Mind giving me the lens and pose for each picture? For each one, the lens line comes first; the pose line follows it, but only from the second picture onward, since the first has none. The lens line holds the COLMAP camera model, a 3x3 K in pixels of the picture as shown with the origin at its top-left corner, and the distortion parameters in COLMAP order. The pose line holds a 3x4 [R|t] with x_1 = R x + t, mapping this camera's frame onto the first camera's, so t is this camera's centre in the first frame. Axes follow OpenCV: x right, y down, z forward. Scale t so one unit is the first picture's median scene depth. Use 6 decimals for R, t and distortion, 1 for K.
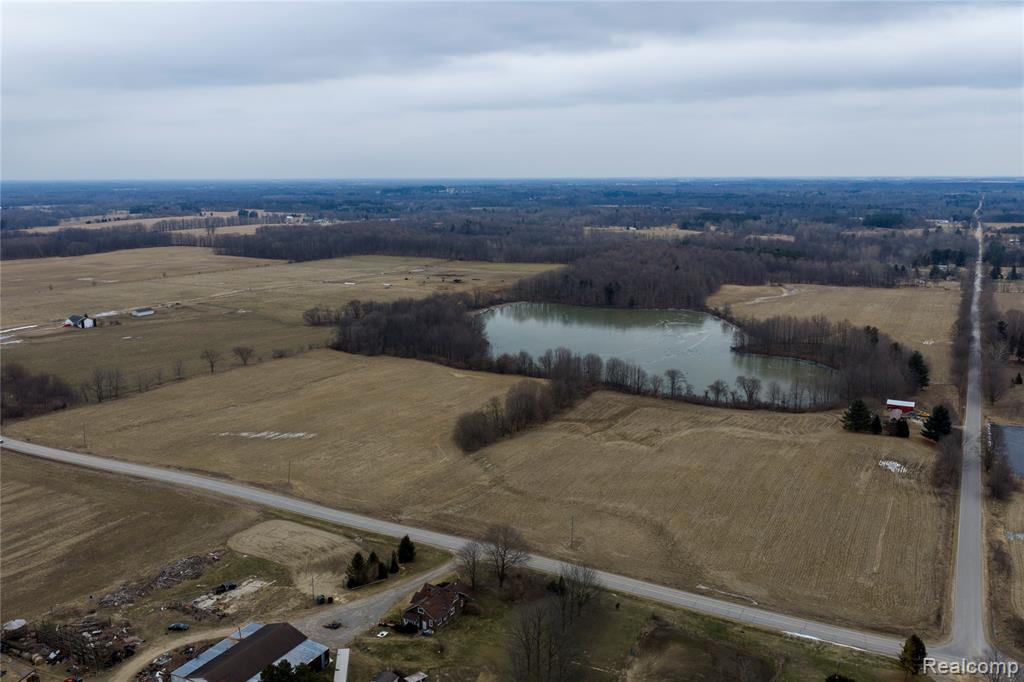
lens RADIAL K [[841.7, 0, 512.0], [0, 841.7, 341.0], [0, 0, 1]] dist [0.041832, -0.079267]
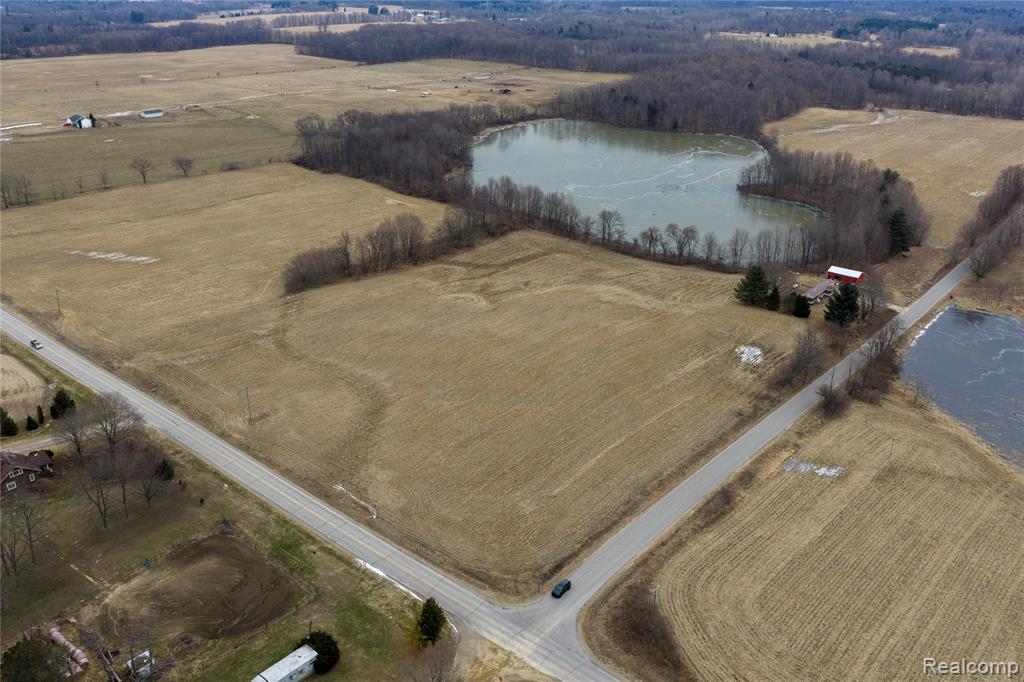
lens RADIAL K [[846.7, 0, 512.0], [0, 846.7, 341.0], [0, 0, 1]] dist [0.006329, -0.006060]
pose [[0.978338, 0.090893, -0.185993, 0.263763], [-0.048303, 0.973883, 0.221852, -0.023016], [0.201300, -0.208062, 0.957177, 0.125967]]
